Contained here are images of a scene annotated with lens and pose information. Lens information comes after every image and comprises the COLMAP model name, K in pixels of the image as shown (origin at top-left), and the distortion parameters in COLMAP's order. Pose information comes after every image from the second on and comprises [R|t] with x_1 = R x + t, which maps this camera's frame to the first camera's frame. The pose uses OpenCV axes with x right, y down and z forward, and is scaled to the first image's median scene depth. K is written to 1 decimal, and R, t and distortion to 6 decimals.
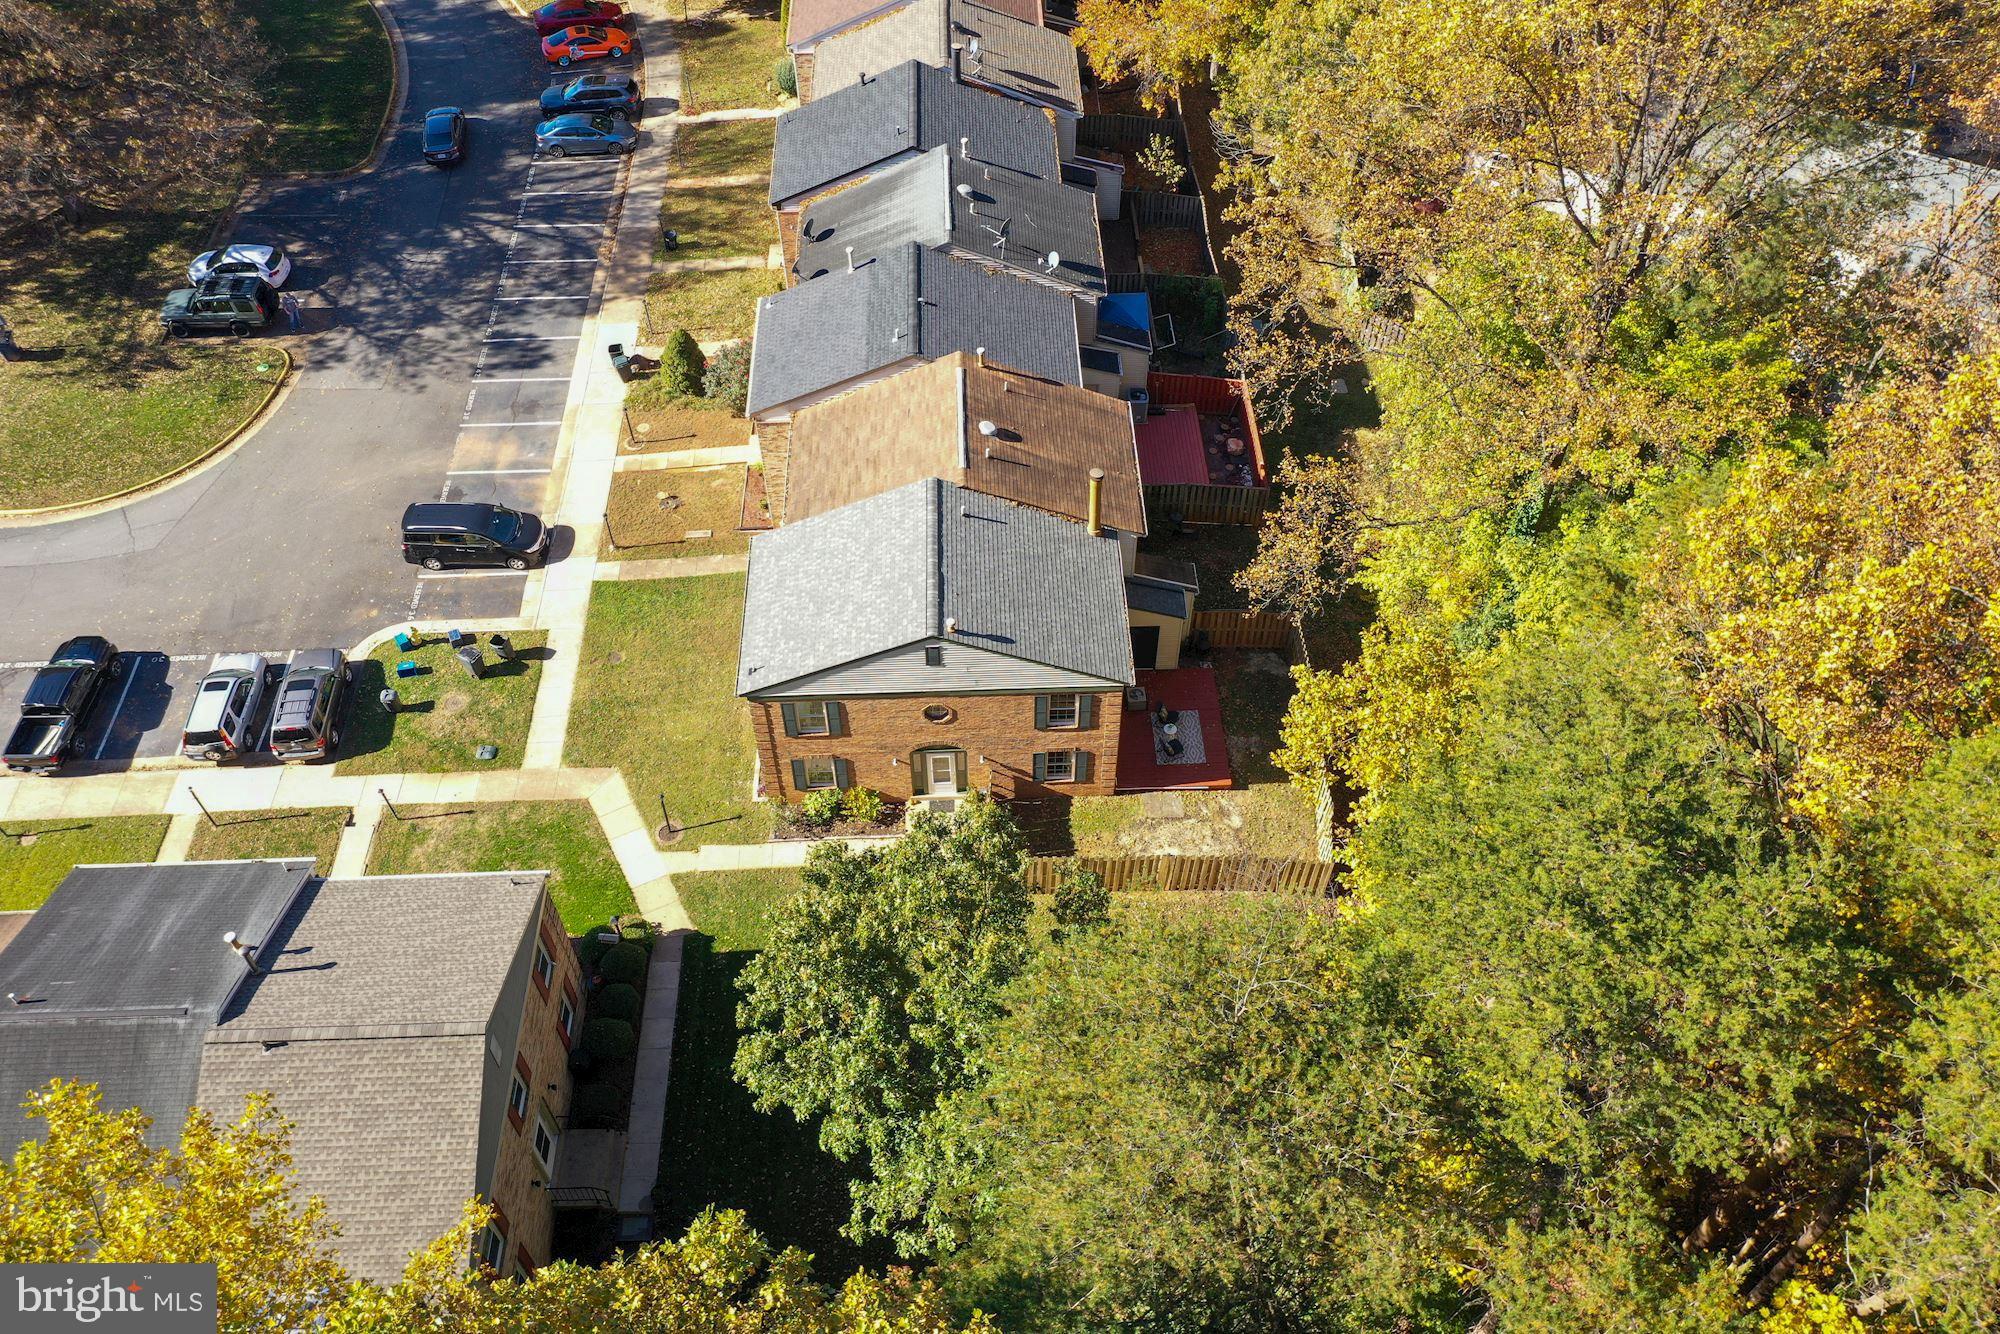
lens RADIAL K [[1577.6, 0, 1000.0], [0, 1577.6, 667.0], [0, 0, 1]] dist [-0.007437, 0.004239]
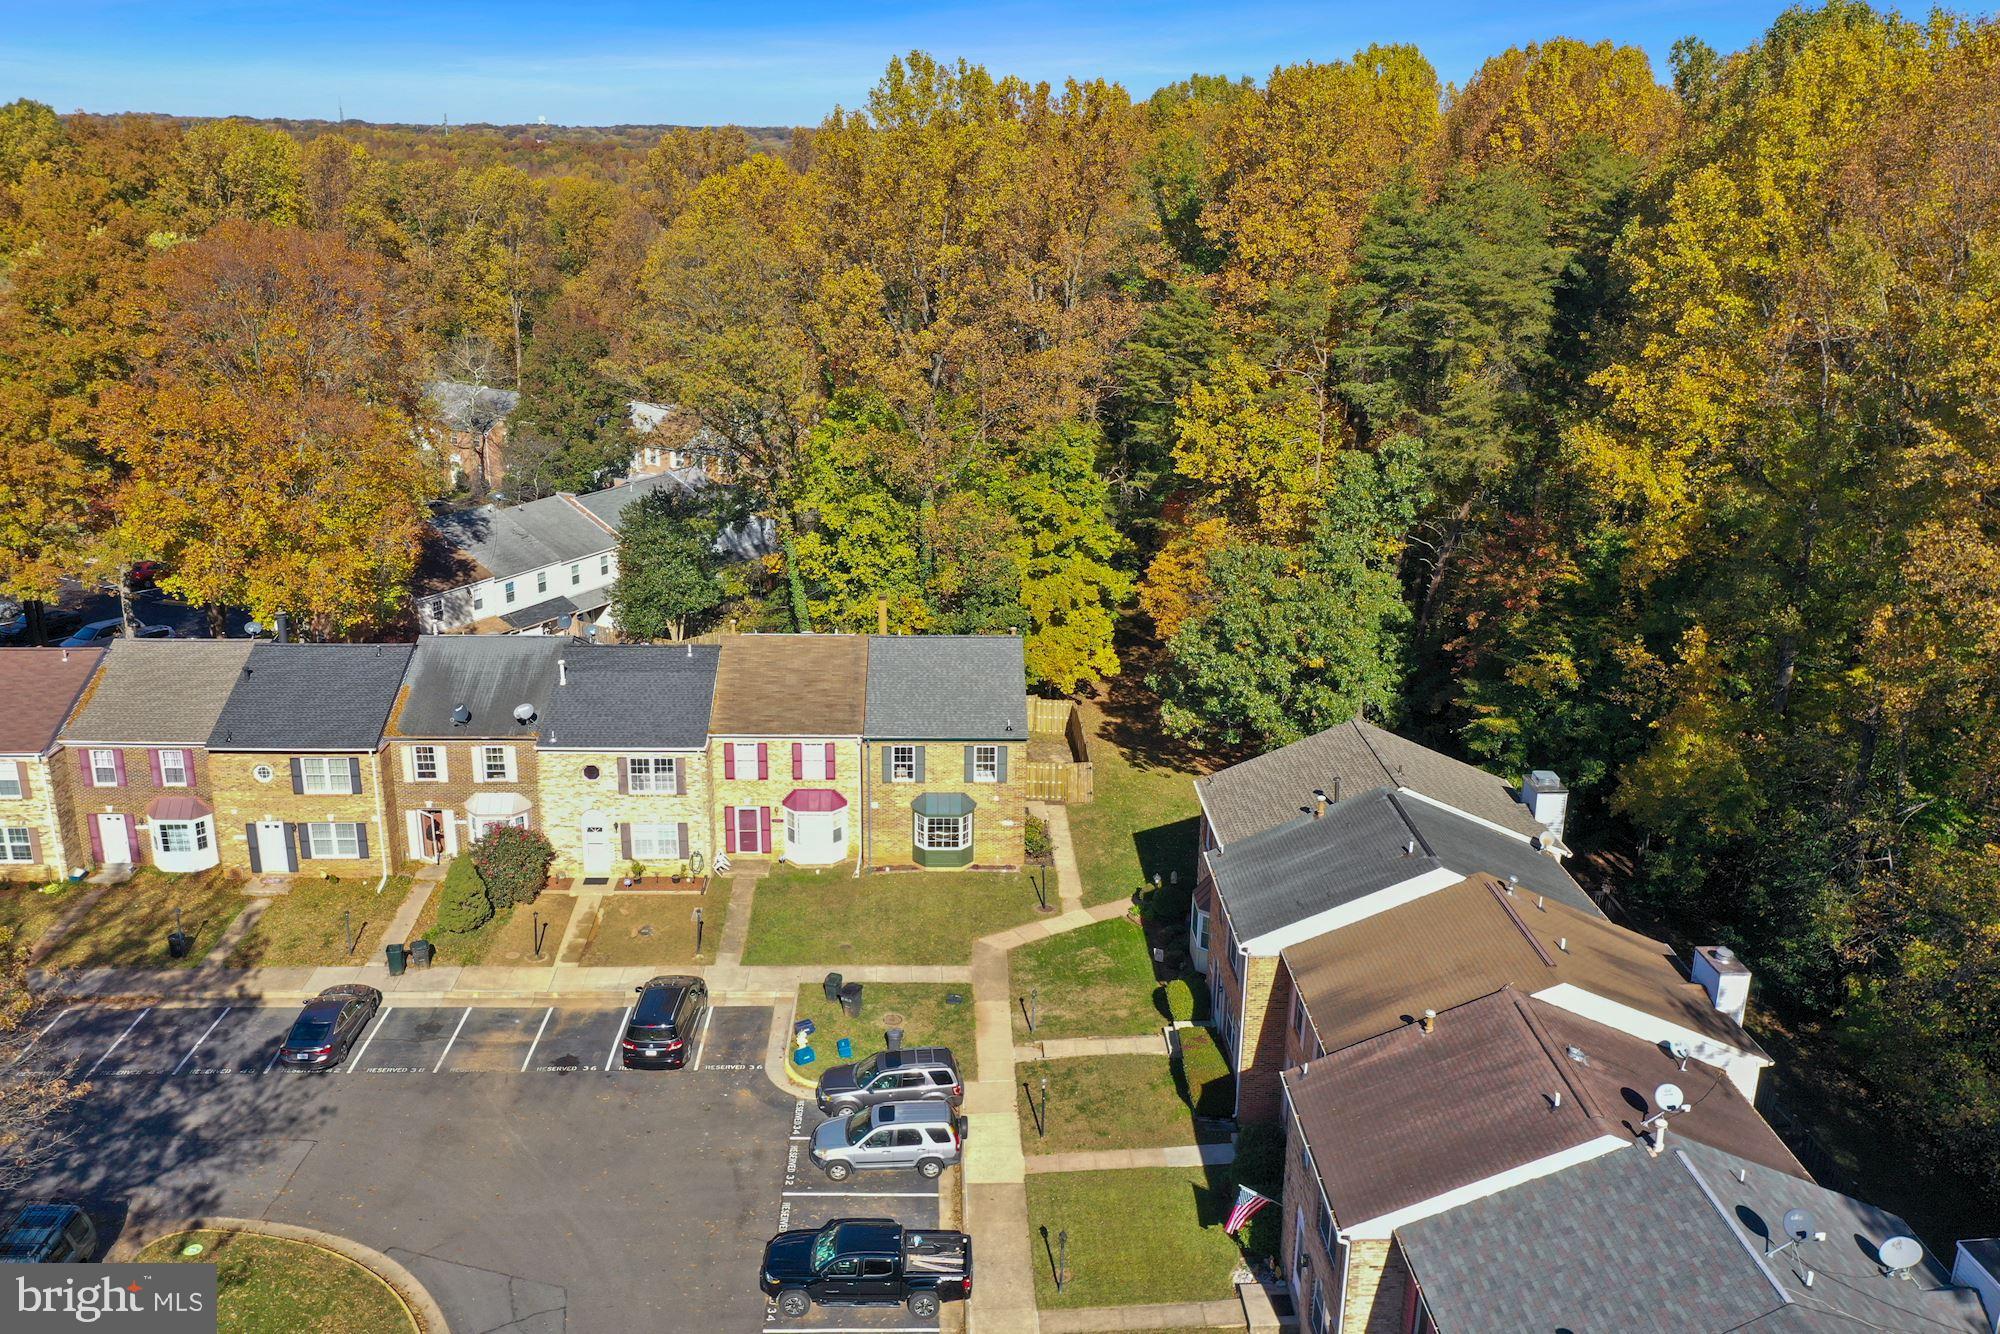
lens RADIAL K [[1629.2, 0, 1000.0], [0, 1629.2, 667.0], [0, 0, 1]] dist [-0.001229, -0.013057]
pose [[-0.006518, -0.299989, 0.953920, -1.191308], [0.753621, 0.625543, 0.201870, -0.257938], [-0.657277, 0.720210, 0.222001, 0.532658]]
